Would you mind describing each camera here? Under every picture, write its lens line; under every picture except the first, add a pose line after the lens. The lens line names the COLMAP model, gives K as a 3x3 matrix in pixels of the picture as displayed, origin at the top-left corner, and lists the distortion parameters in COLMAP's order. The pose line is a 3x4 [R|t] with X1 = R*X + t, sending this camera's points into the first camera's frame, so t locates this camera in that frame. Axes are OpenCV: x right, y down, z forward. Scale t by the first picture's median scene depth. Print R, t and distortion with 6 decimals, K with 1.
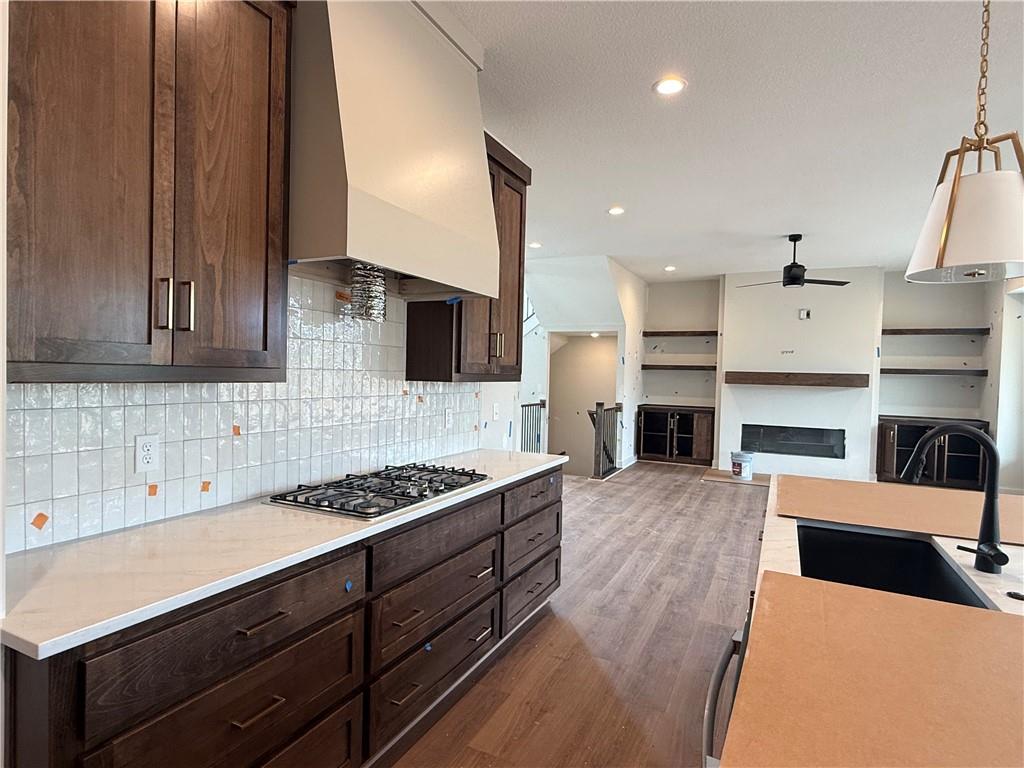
lens RADIAL K [[564.3, 0, 507.6], [0, 564.3, 385.9], [0, 0, 1]] dist [0.002373, -0.000229]
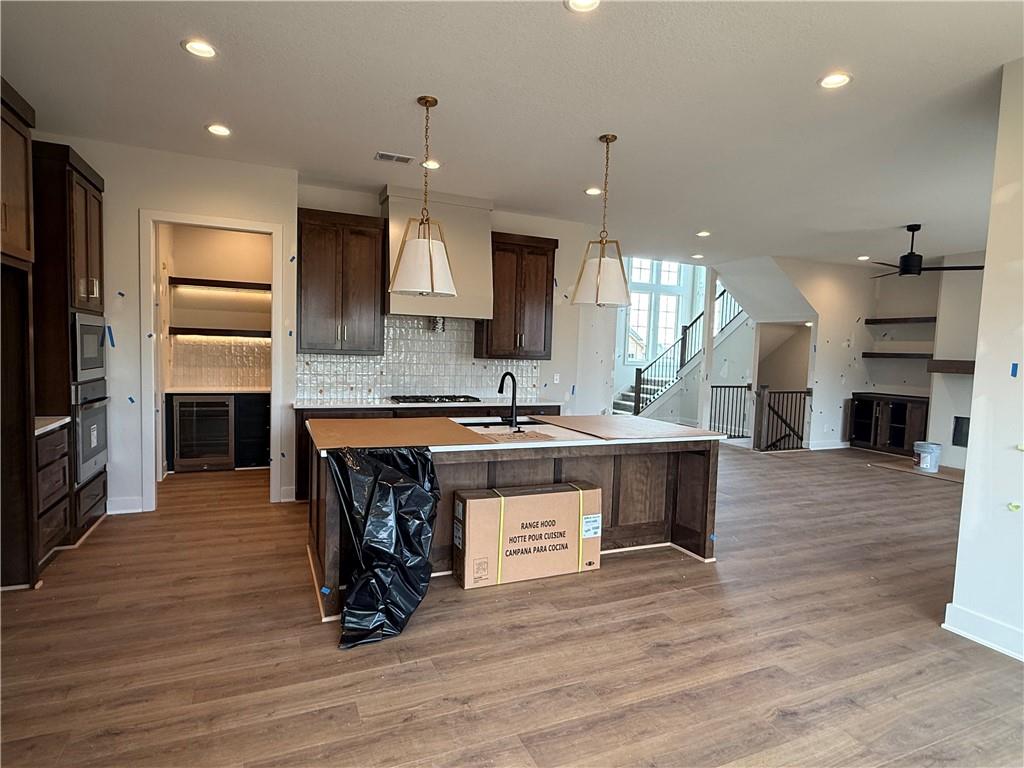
lens RADIAL K [[564.3, 0, 511.1], [0, 564.3, 387.4], [0, 0, 1]] dist [0.002373, -0.000229]
pose [[0.763635, 0.042059, -0.644277, 0.504637], [-0.027945, 0.999094, 0.032100, 0.011469], [0.645044, -0.006509, 0.764118, -0.206309]]
